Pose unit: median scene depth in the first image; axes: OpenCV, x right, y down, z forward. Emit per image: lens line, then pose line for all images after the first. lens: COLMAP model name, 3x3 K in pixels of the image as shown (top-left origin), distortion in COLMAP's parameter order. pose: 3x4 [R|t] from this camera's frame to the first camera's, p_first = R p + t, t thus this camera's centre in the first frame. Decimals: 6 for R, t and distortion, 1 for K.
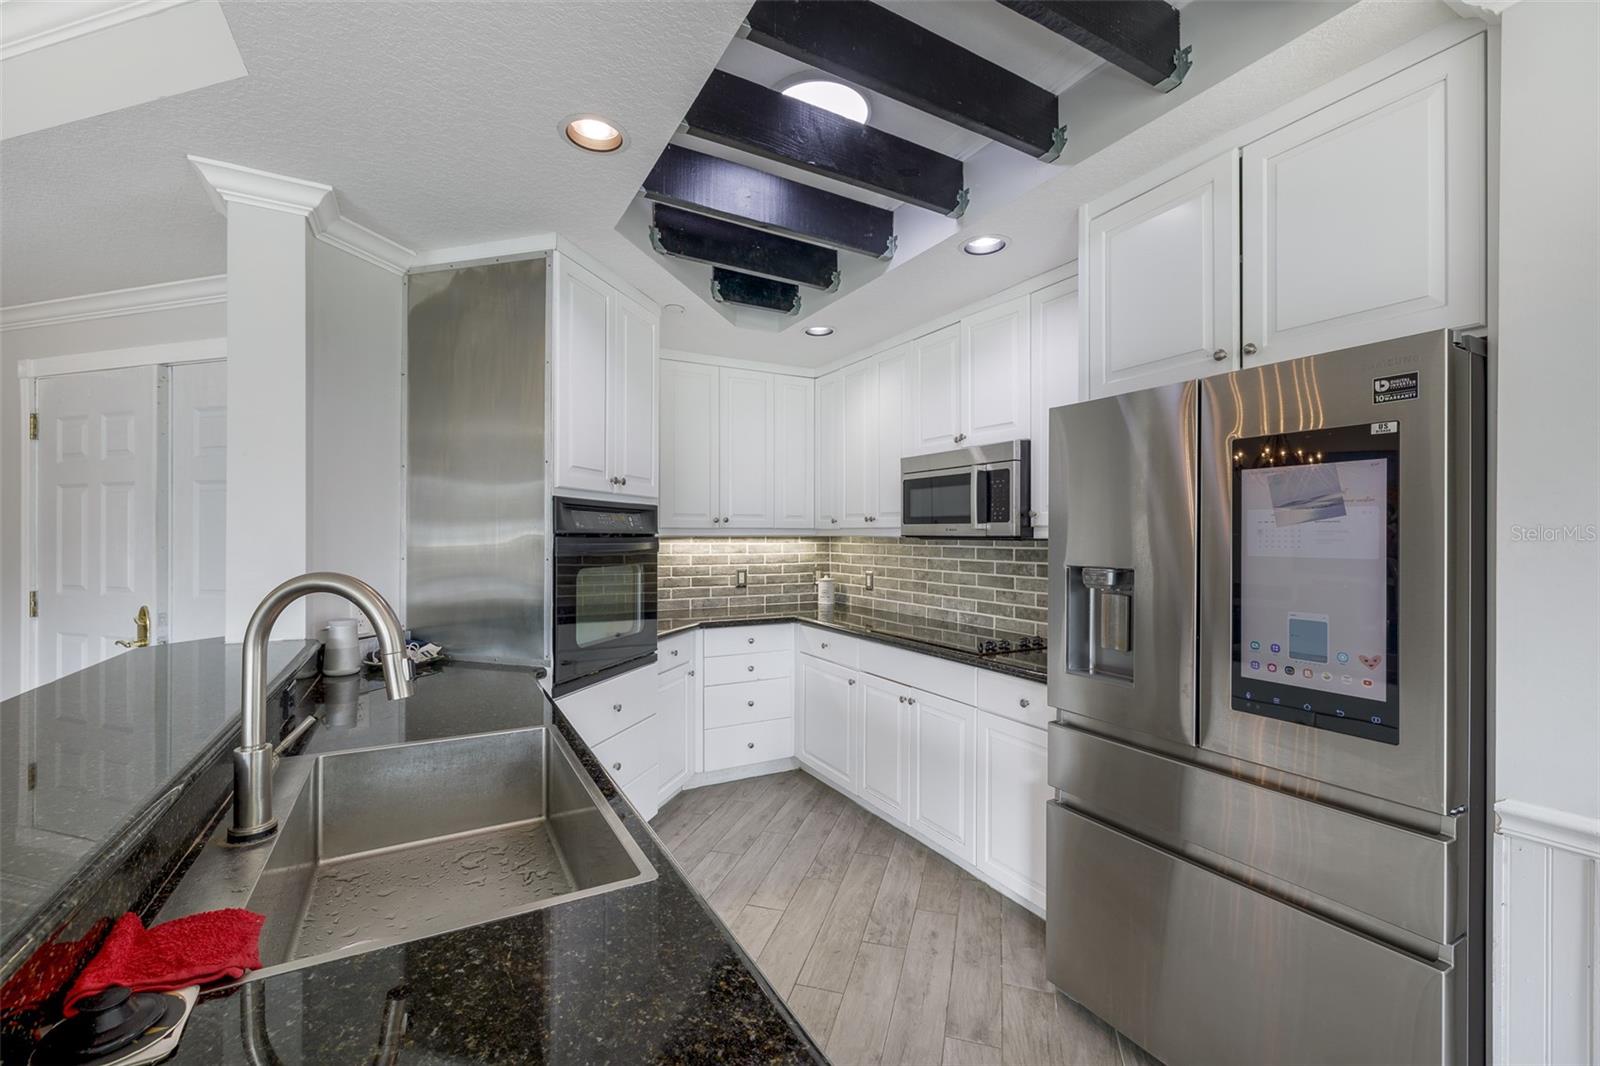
lens RADIAL K [[663.1, 0, 800.4], [0, 663.1, 532.3], [0, 0, 1]] dist [-0.002151, 0.000707]
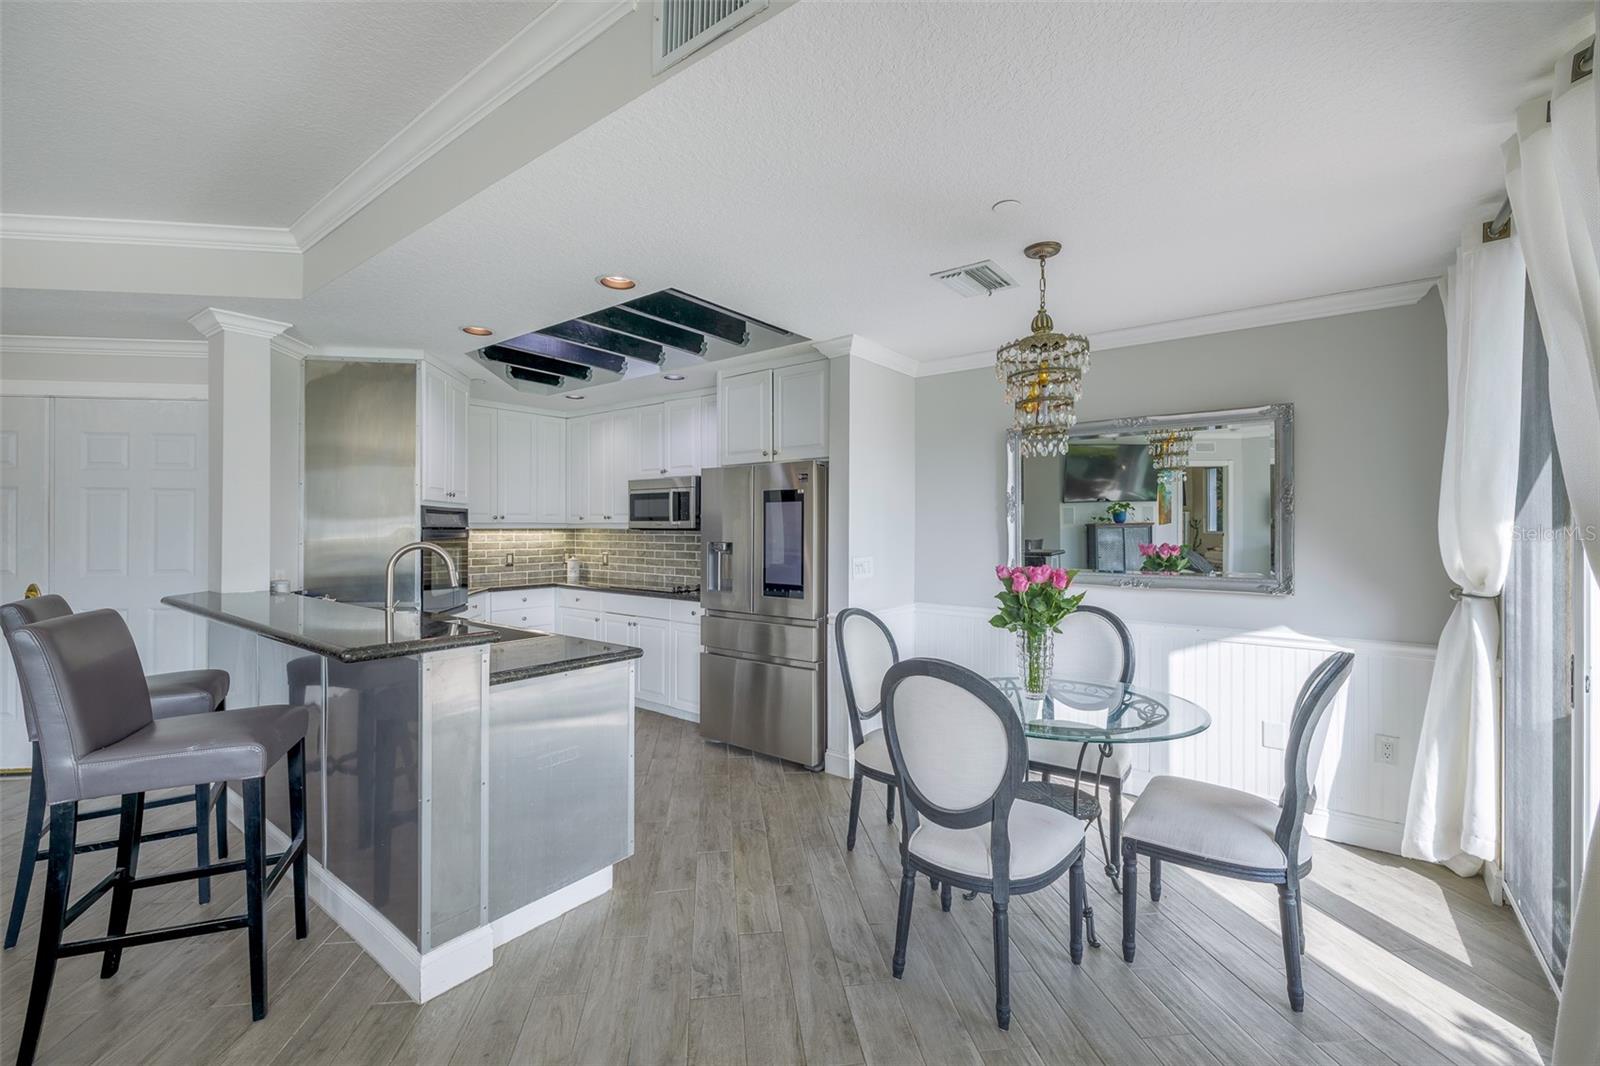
lens RADIAL K [[663.1, 0, 799.5], [0, 663.1, 523.5], [0, 0, 1]] dist [-0.002151, 0.000707]
pose [[0.915976, 0.001023, 0.401231, -0.123486], [-0.000259, 0.999998, -0.001958, -0.003532], [-0.401232, 0.001690, 0.915975, -0.698919]]
